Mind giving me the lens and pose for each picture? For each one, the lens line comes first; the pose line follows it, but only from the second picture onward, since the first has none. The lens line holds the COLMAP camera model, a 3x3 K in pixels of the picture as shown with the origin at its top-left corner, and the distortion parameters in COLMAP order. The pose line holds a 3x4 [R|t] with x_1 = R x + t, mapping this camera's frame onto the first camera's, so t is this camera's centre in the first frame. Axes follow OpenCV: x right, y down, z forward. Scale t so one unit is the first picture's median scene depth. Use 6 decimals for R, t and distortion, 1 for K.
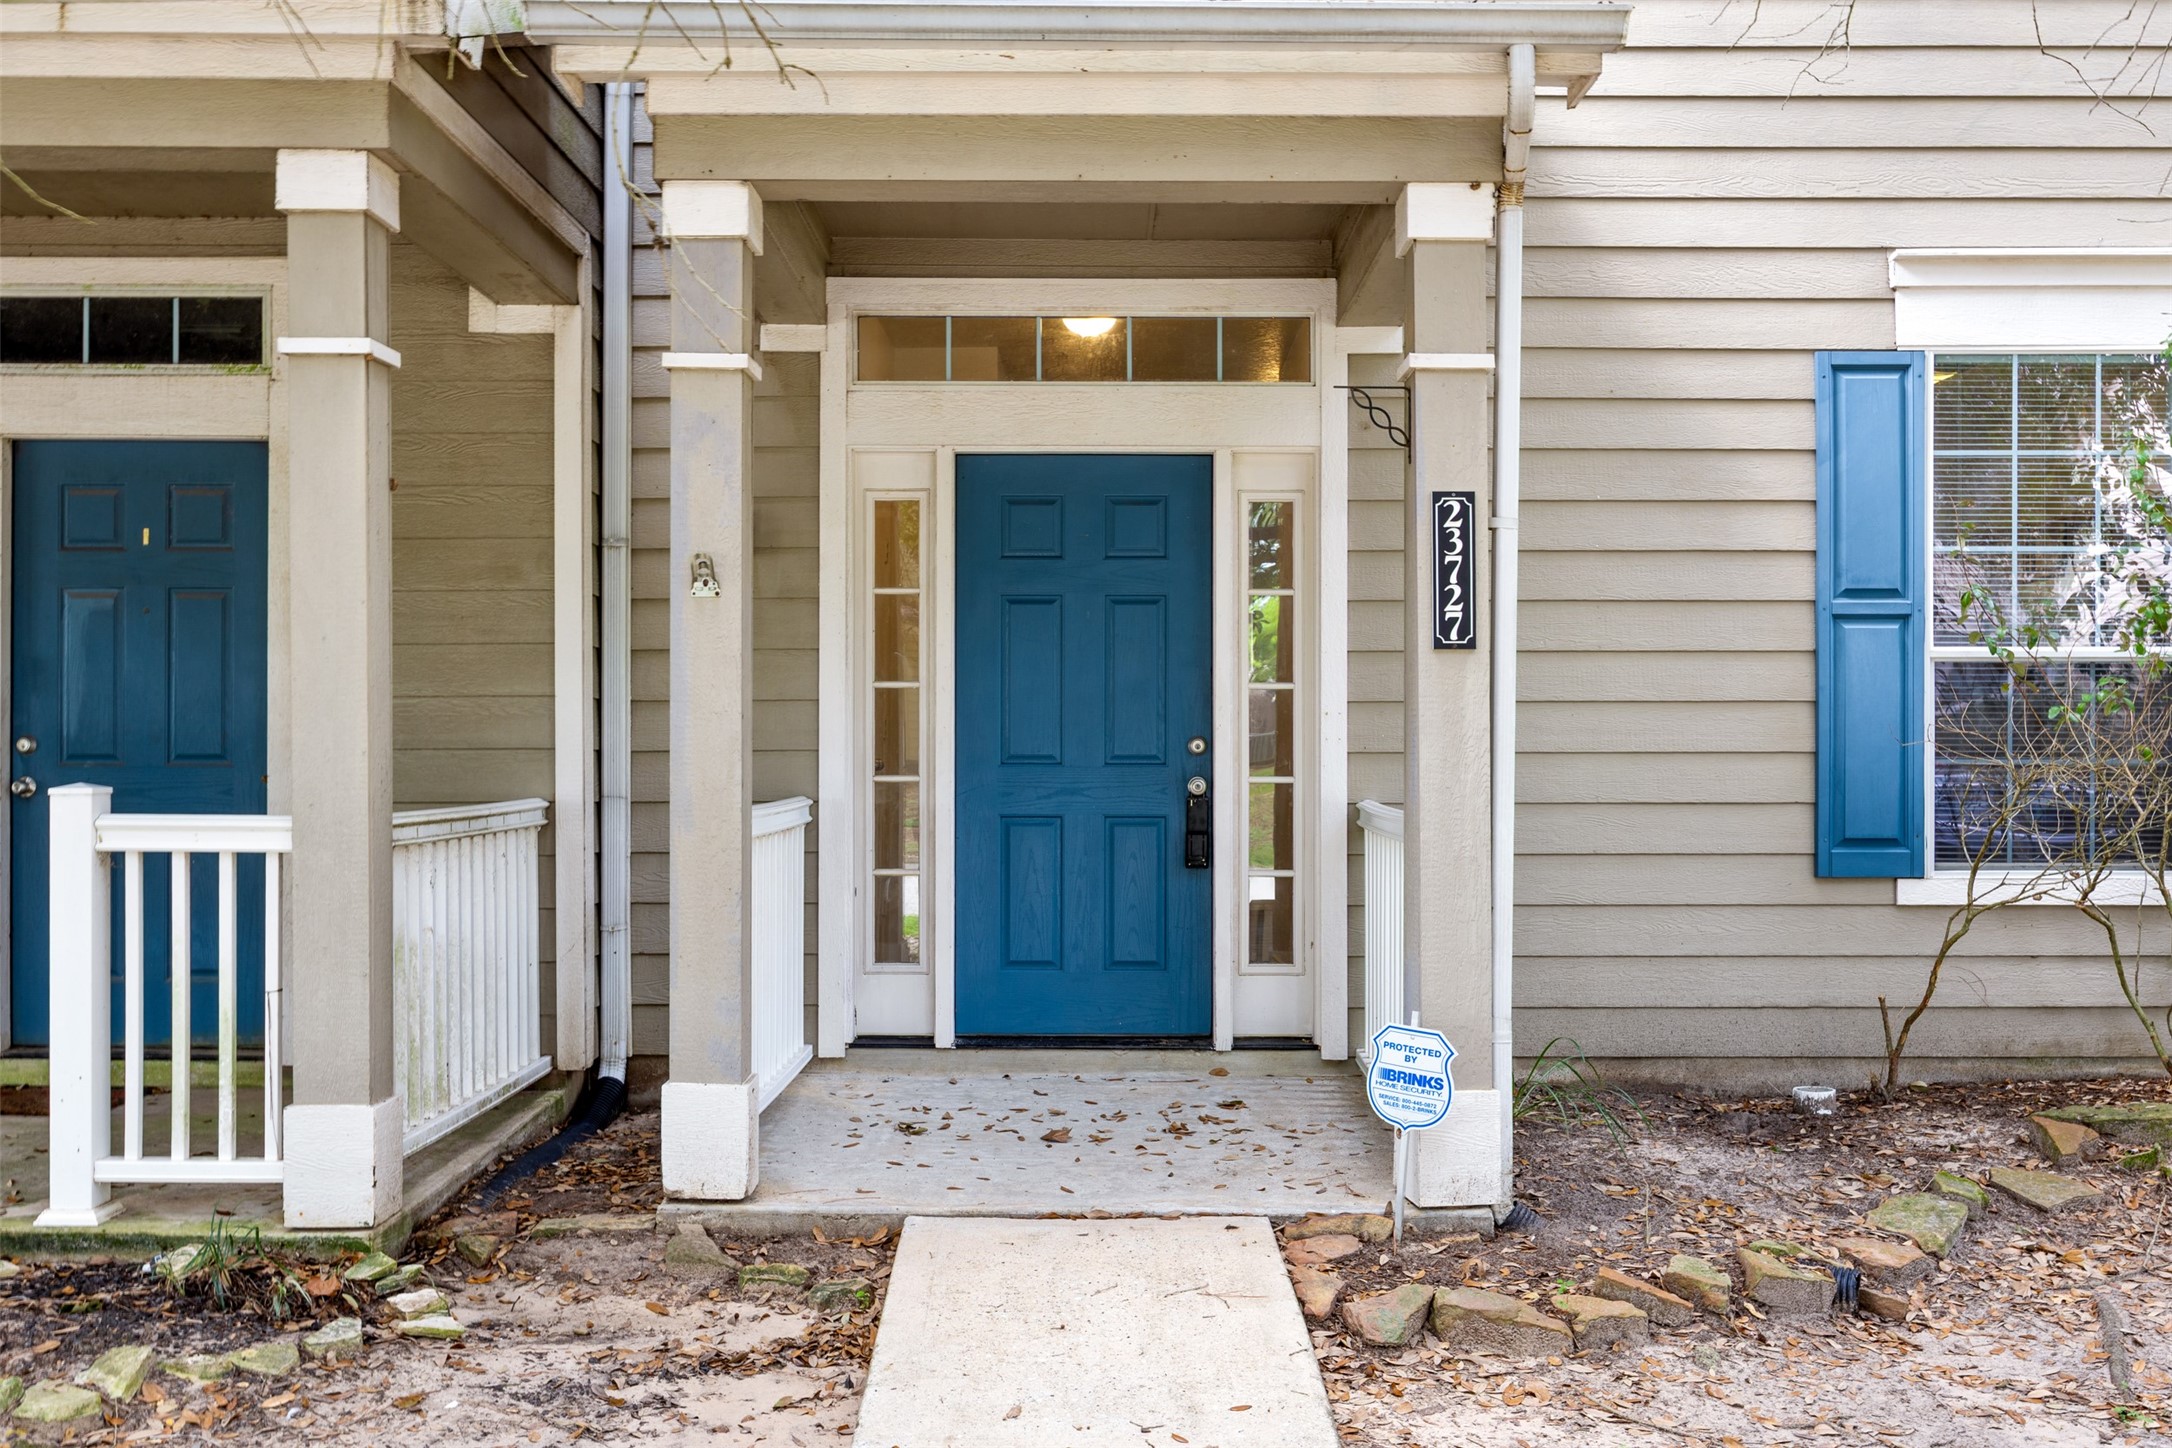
lens RADIAL K [[2149.3, 0, 1086.0], [0, 2149.3, 724.0], [0, 0, 1]] dist [-0.008181, -0.008743]
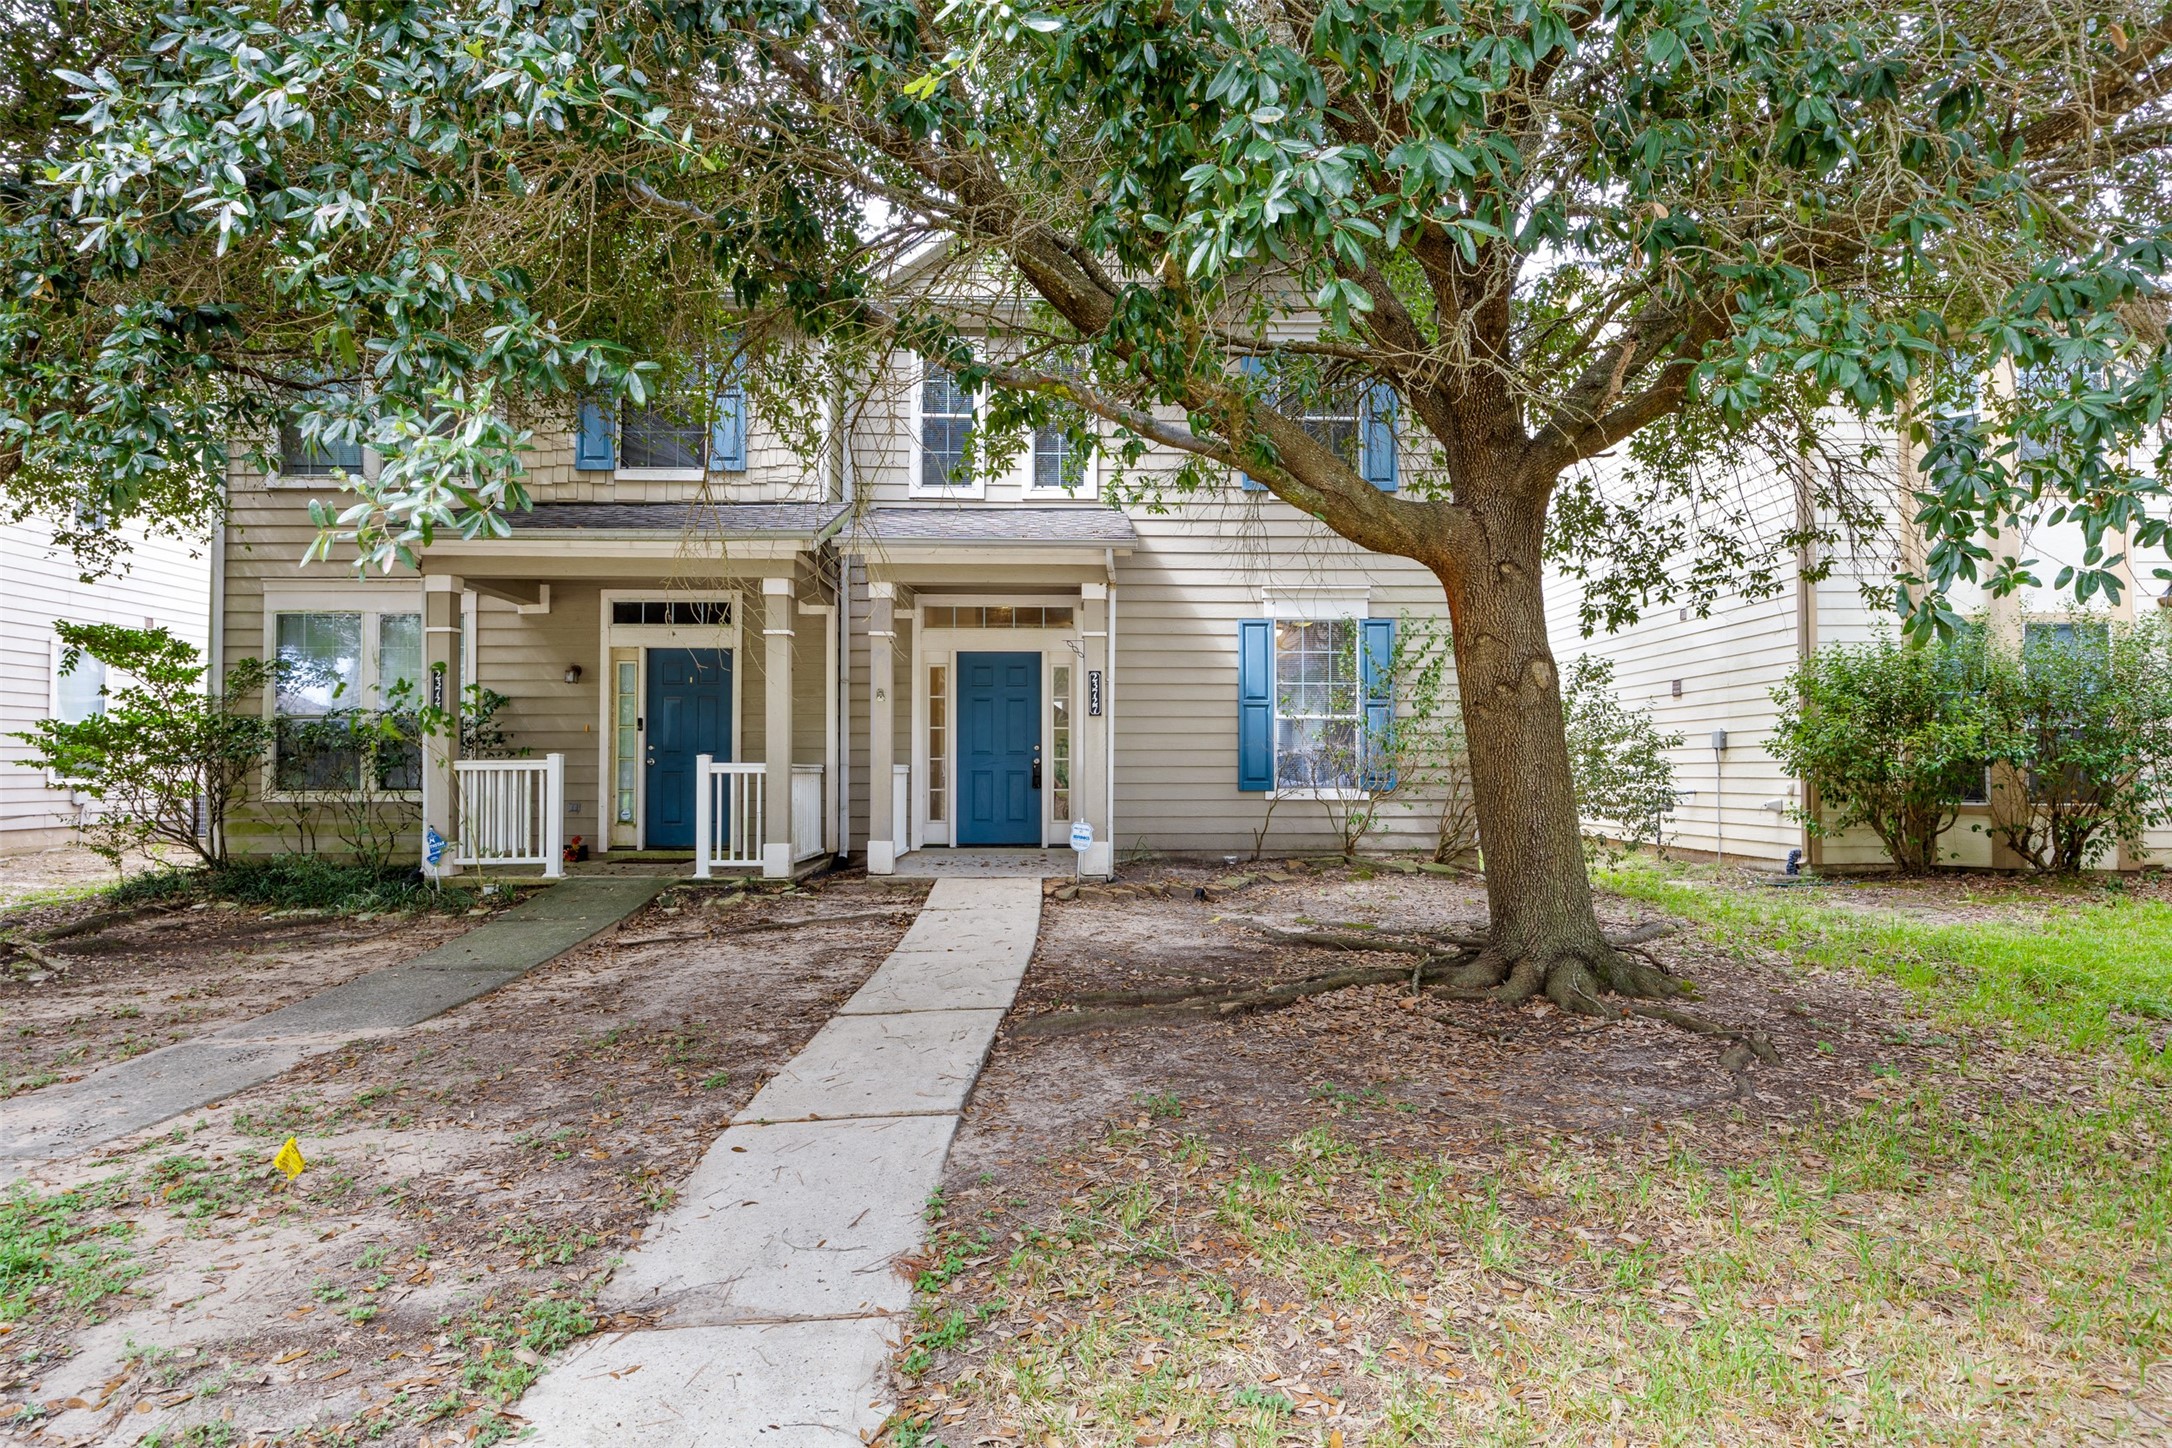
lens RADIAL K [[1264.4, 0, 1086.0], [0, 1264.4, 724.0], [0, 0, 1]] dist [0.000409, 0.000024]
pose [[0.999797, -0.000974, 0.020114, 0.091838], [0.001529, 0.999618, -0.027594, 0.027575], [-0.020080, 0.027619, 0.999417, -0.842189]]
